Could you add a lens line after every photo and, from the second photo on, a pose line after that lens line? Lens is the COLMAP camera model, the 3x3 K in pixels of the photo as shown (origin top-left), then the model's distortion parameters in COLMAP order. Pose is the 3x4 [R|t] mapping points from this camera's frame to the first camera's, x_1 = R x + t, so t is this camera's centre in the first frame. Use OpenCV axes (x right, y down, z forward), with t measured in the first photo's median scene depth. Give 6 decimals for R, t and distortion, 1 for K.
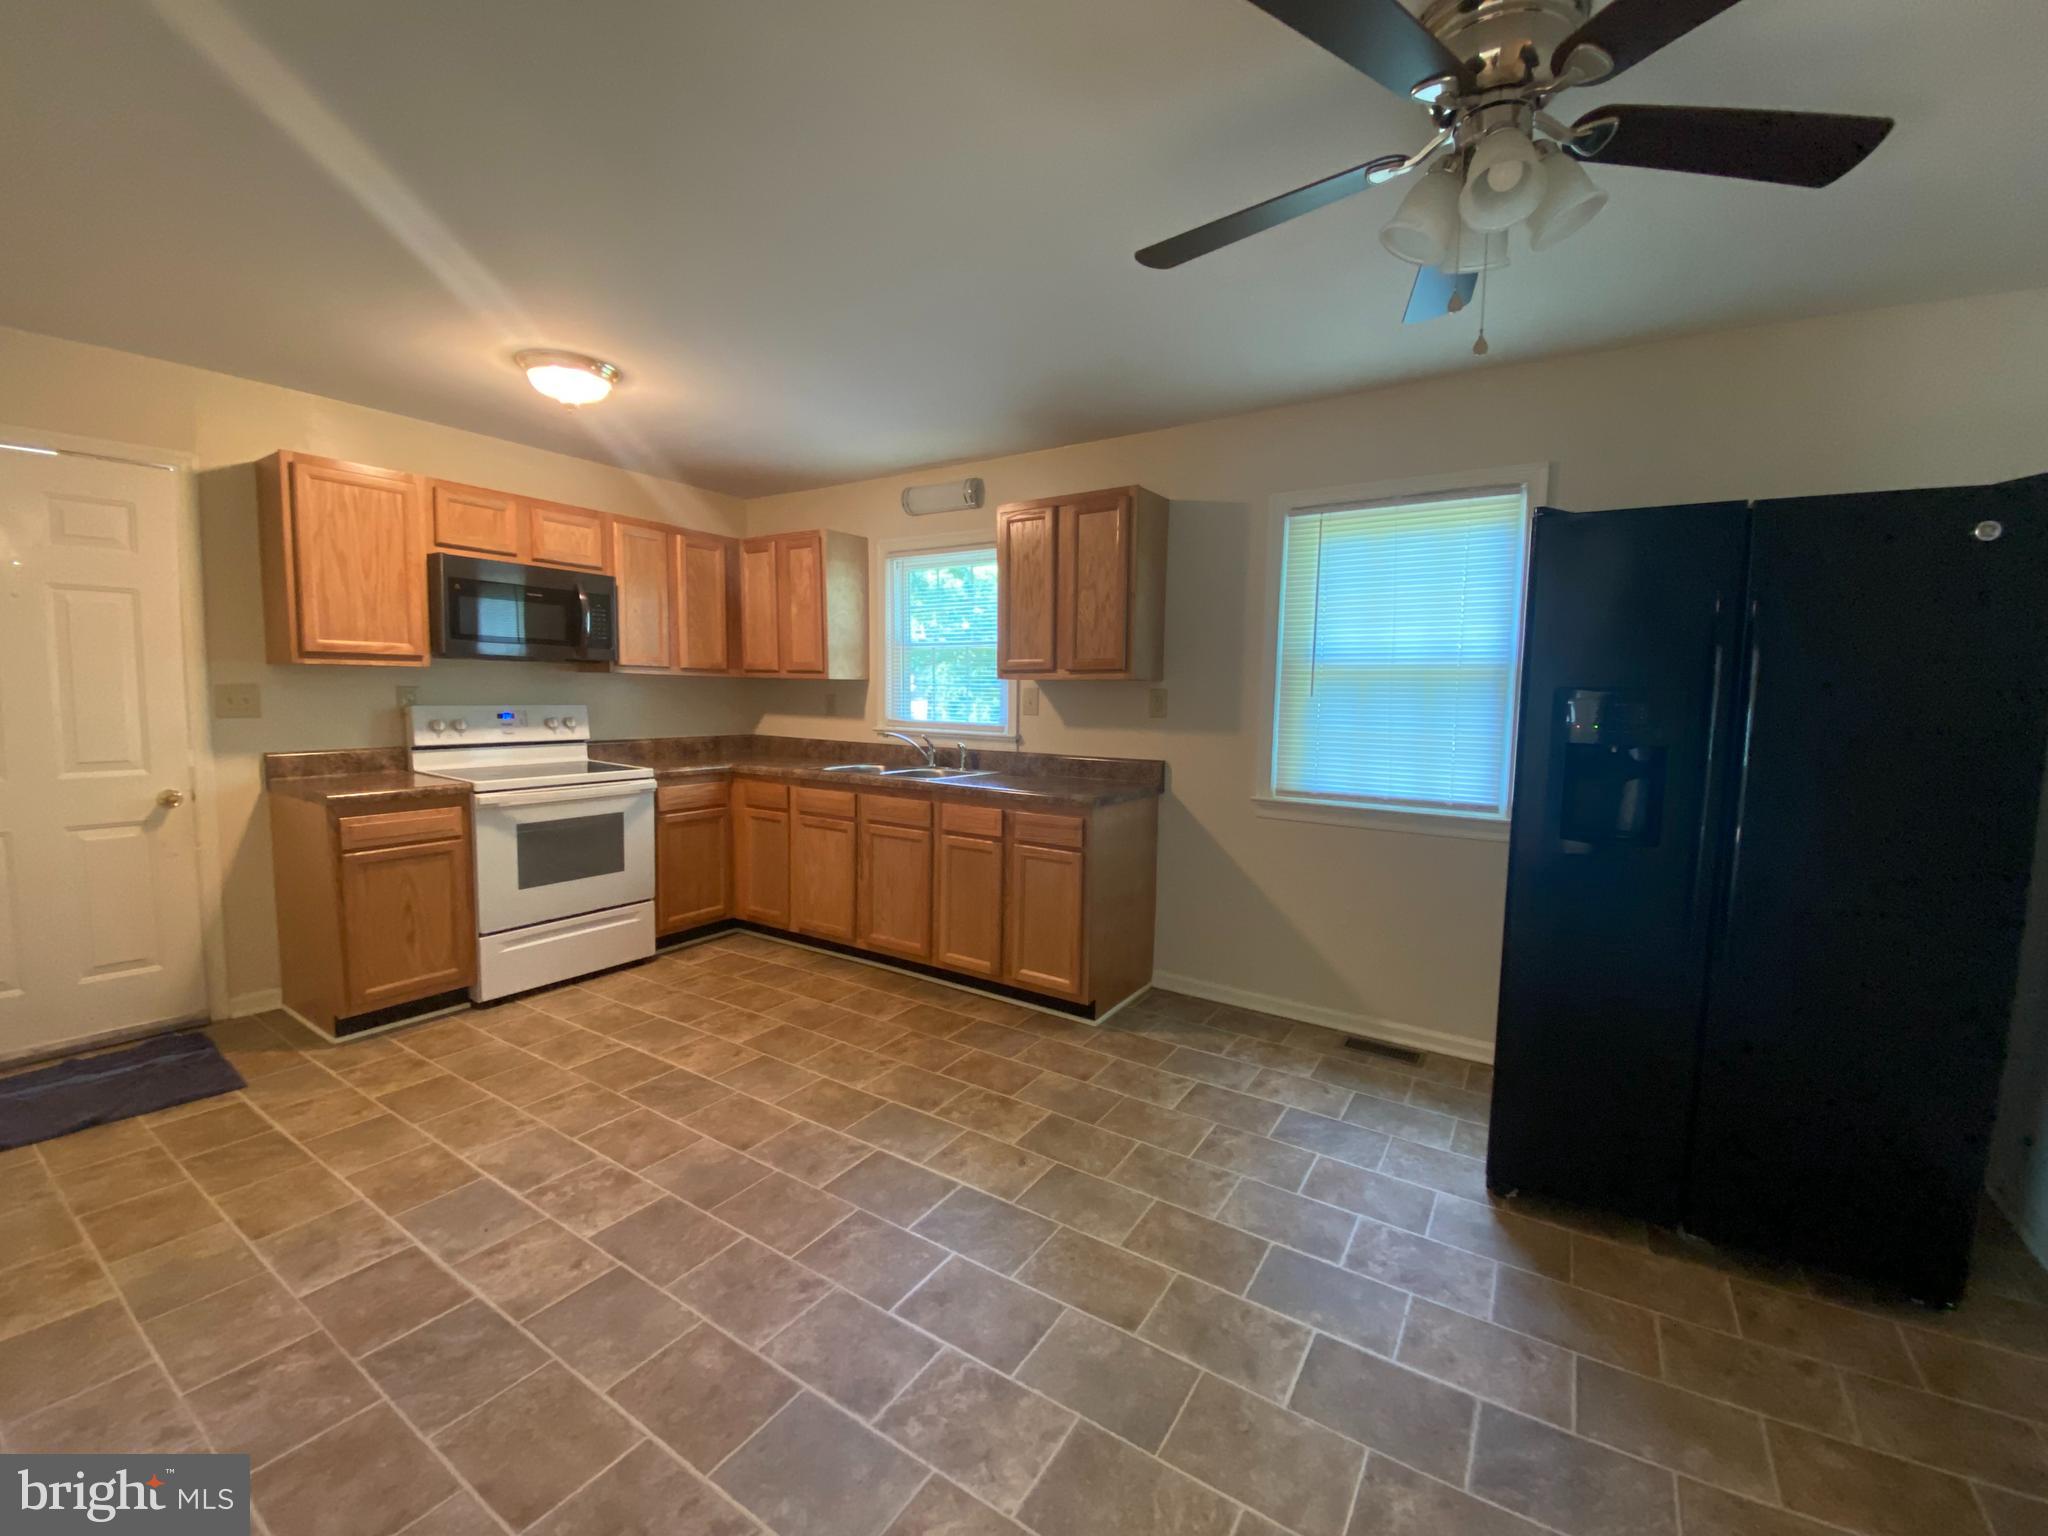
lens RADIAL K [[829.8, 0, 1024.0], [0, 829.8, 768.0], [0, 0, 1]] dist [0.030295, -0.025393]
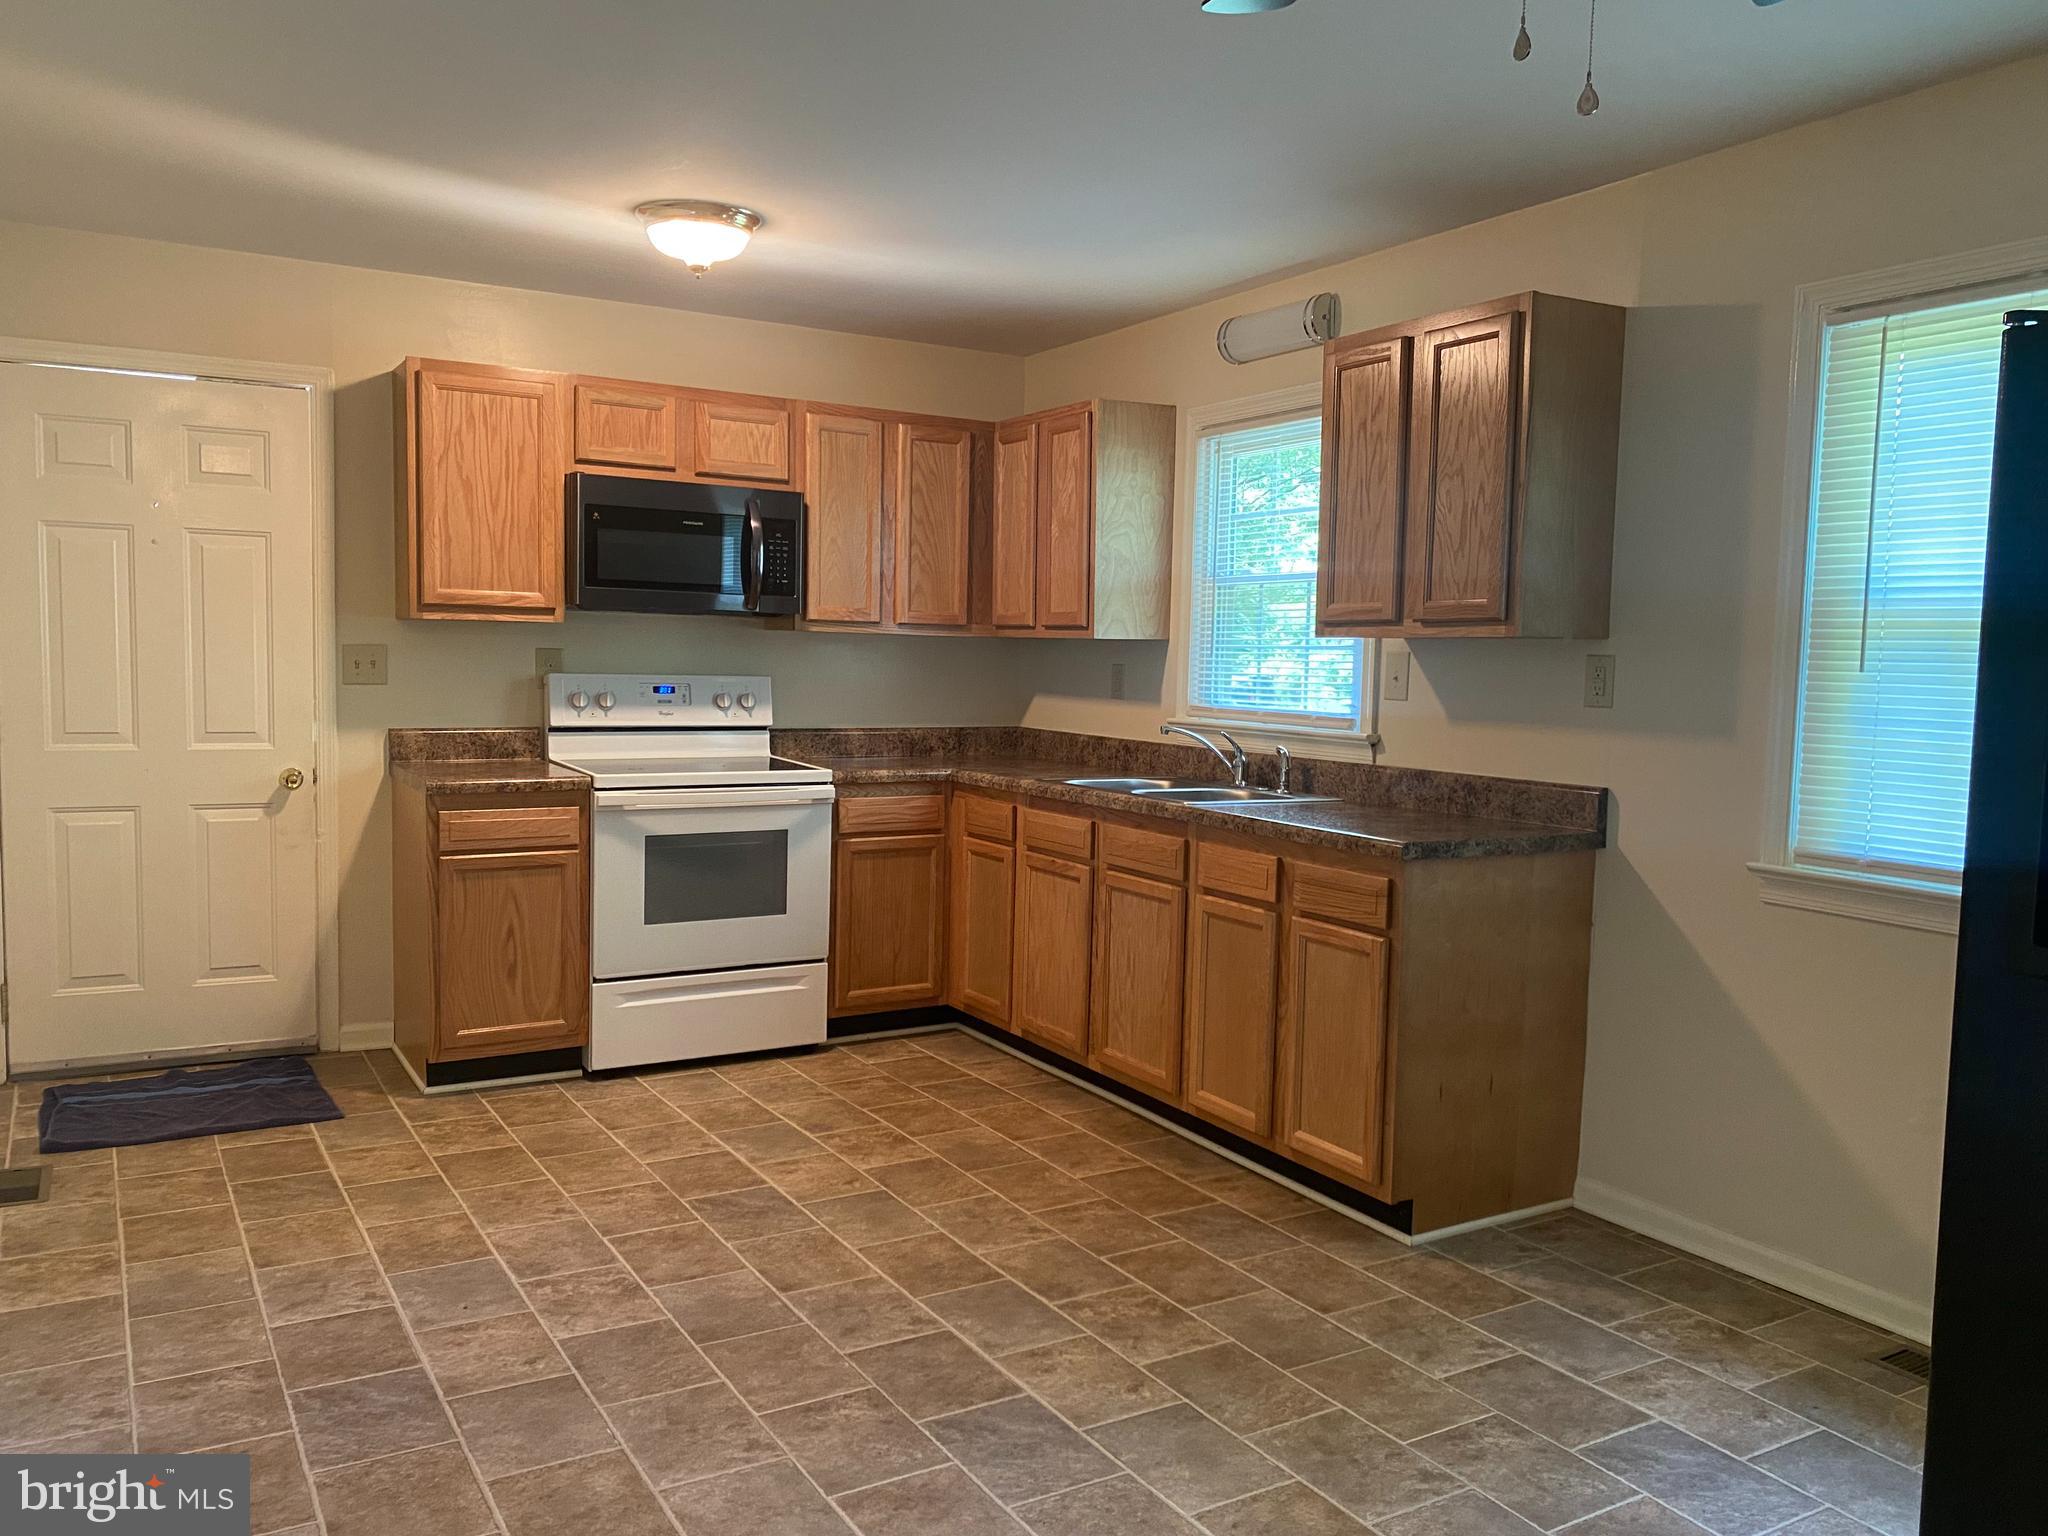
lens RADIAL K [[1569.3, 0, 1012.7], [0, 1569.3, 781.2], [0, 0, 1]] dist [0.030403, -0.008288]
pose [[0.894911, 0.040765, -0.444379, 0.304953], [-0.047871, 0.998842, -0.004776, 0.011015], [0.443670, 0.025547, 0.895826, -0.098878]]
